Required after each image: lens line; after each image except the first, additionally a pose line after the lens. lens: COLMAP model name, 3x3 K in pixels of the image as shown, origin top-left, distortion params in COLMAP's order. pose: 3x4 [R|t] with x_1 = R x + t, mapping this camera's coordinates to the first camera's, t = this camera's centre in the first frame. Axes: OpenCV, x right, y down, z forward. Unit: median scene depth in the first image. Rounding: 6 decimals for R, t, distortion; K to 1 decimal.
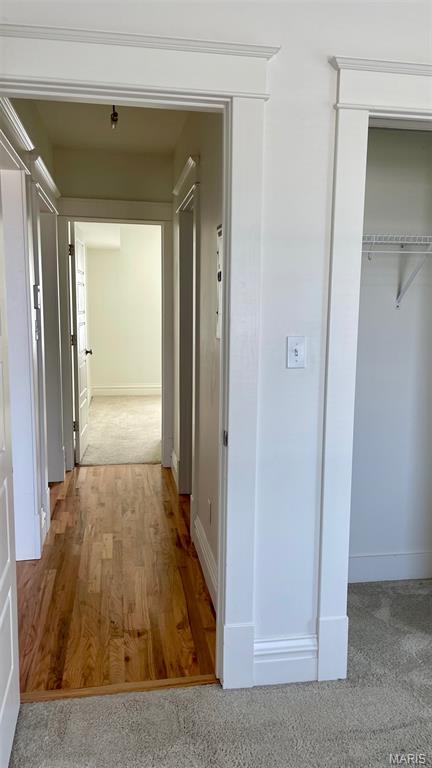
lens RADIAL K [[579.1, 0, 216.2], [0, 579.1, 394.9], [0, 0, 1]] dist [0.090291, -0.121679]
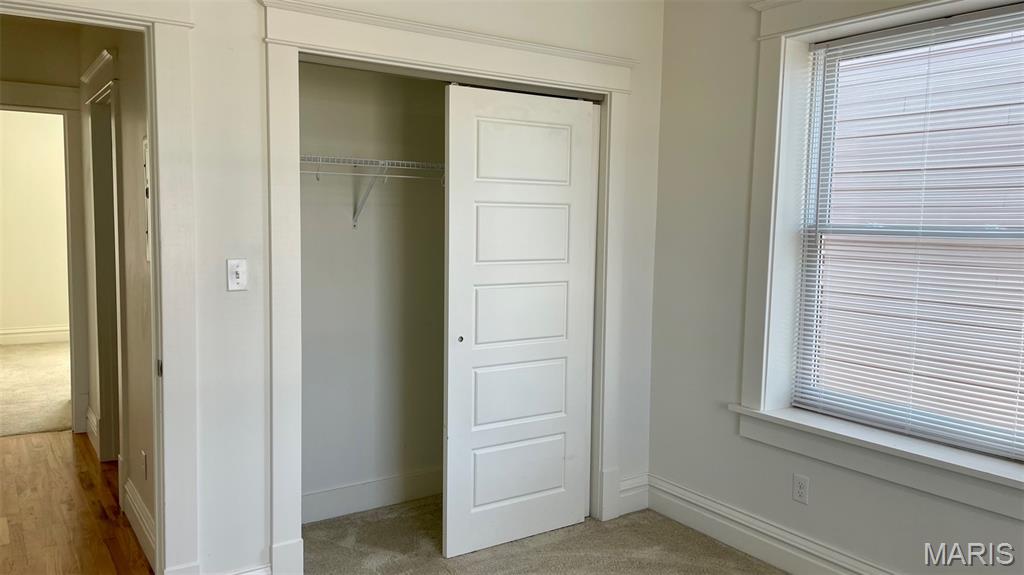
lens RADIAL K [[770.8, 0, 525.9], [0, 770.8, 283.0], [0, 0, 1]] dist [0.080439, -0.111799]
pose [[0.901957, -0.030898, 0.430719, 0.006669], [0.057369, 0.997169, -0.048601, 0.020528], [-0.427998, 0.068546, 0.901176, -0.246280]]
